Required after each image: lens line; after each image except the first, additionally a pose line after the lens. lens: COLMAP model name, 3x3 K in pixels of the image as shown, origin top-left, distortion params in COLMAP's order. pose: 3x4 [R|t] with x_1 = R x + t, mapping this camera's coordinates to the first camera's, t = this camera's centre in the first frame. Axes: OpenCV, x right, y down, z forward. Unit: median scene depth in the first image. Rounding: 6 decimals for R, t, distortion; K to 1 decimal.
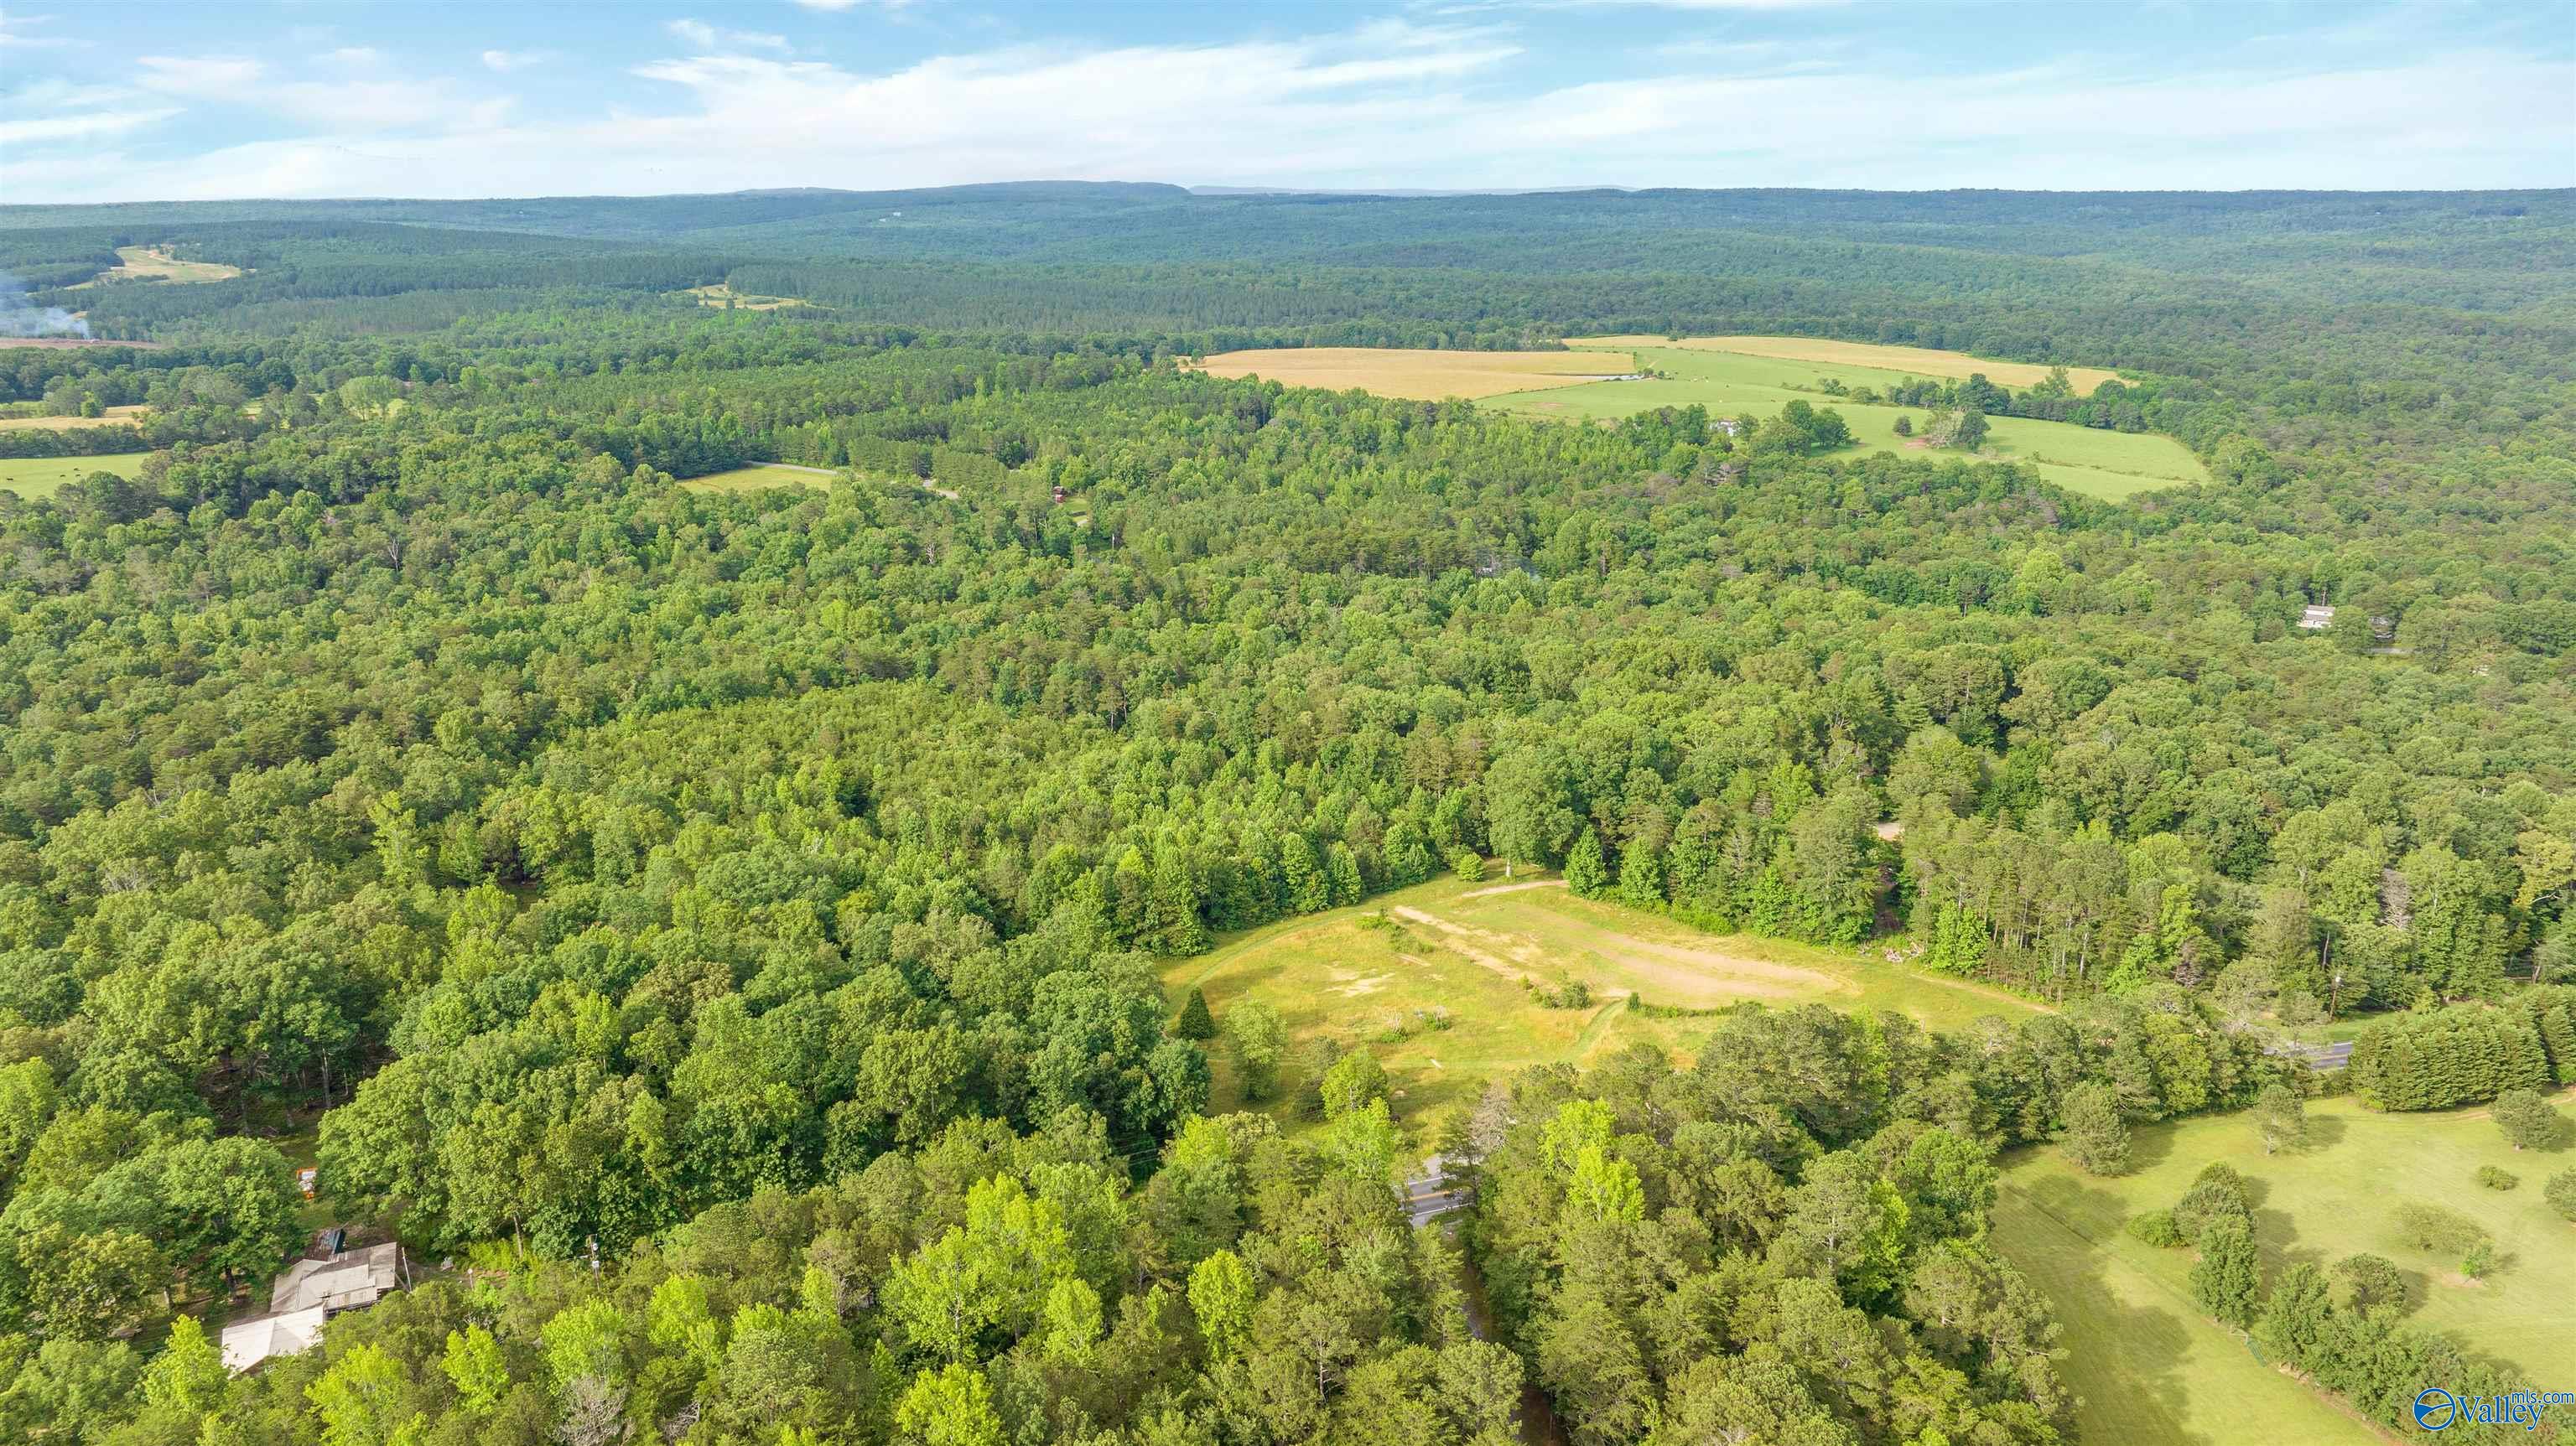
lens RADIAL K [[1810.5, 0, 1281.4], [0, 1810.5, 713.6], [0, 0, 1]] dist [-0.033149, 0.027675]
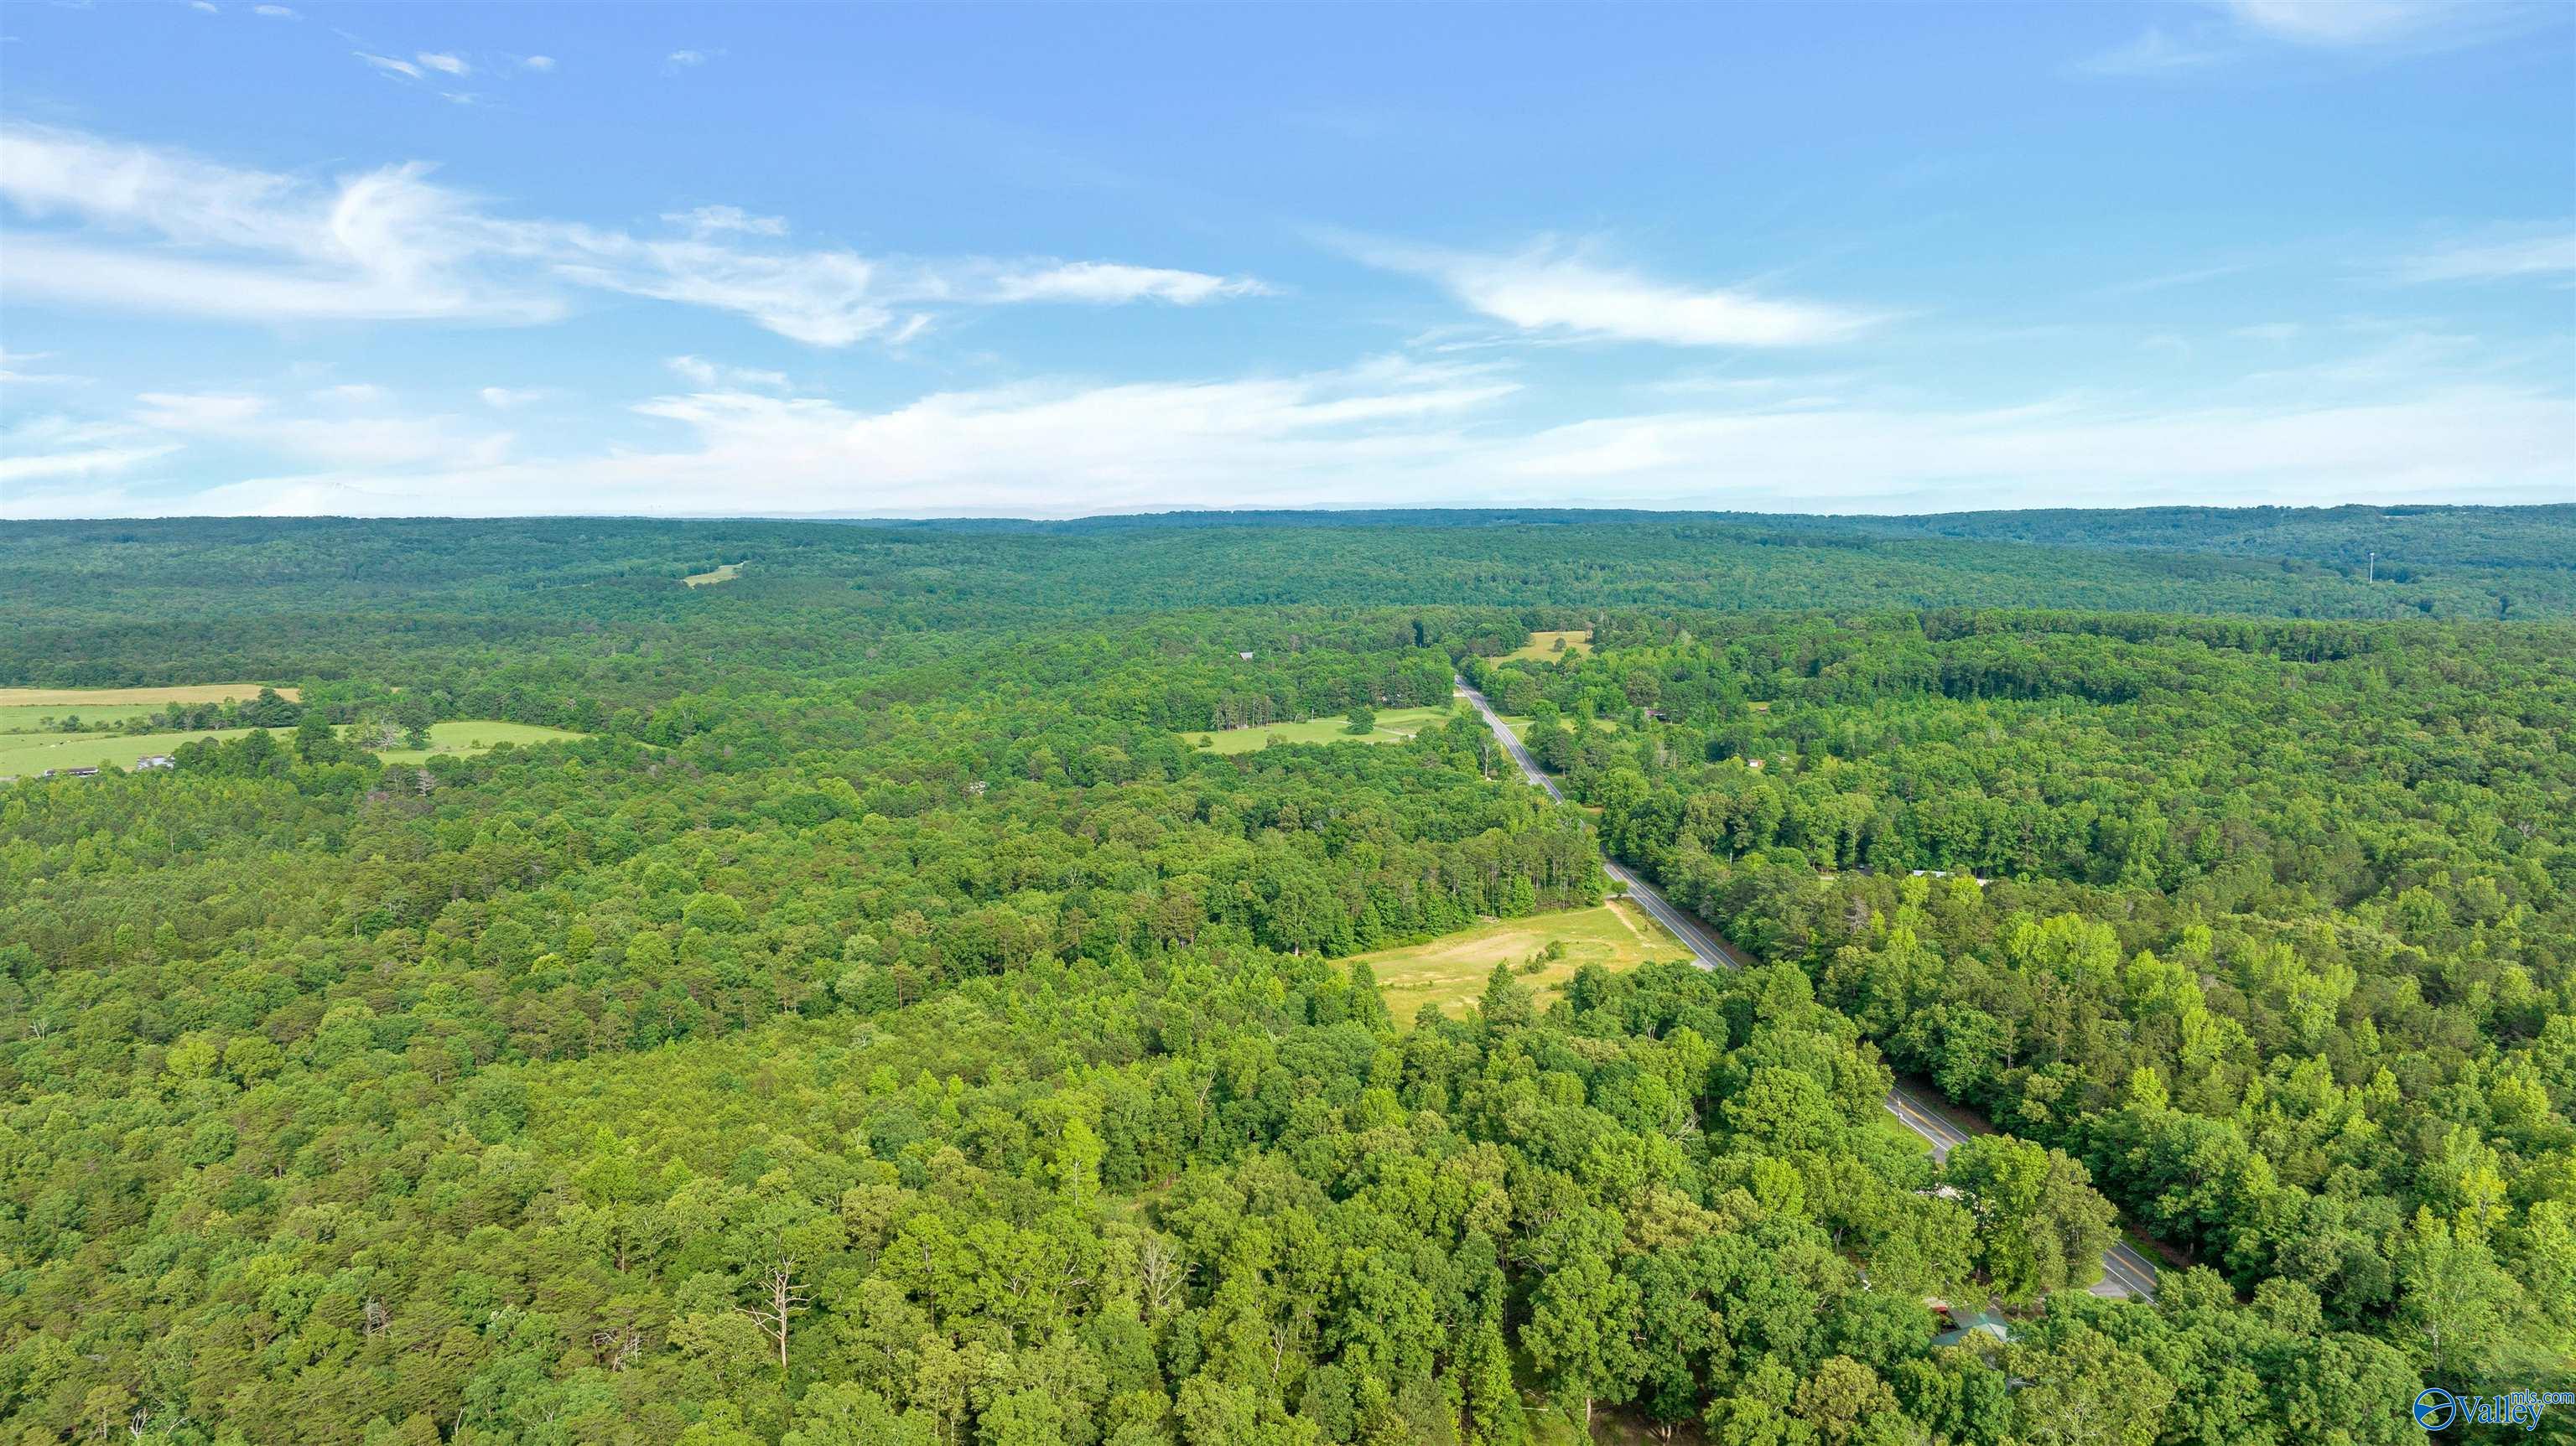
lens RADIAL K [[1810.5, 0, 1283.2], [0, 1810.5, 723.9], [0, 0, 1]] dist [-0.033149, 0.027675]
pose [[0.308130, -0.113841, 0.944508, -1.155623], [0.274775, 0.961151, 0.026206, -0.126186], [-0.910799, 0.251453, 0.327441, 0.509009]]
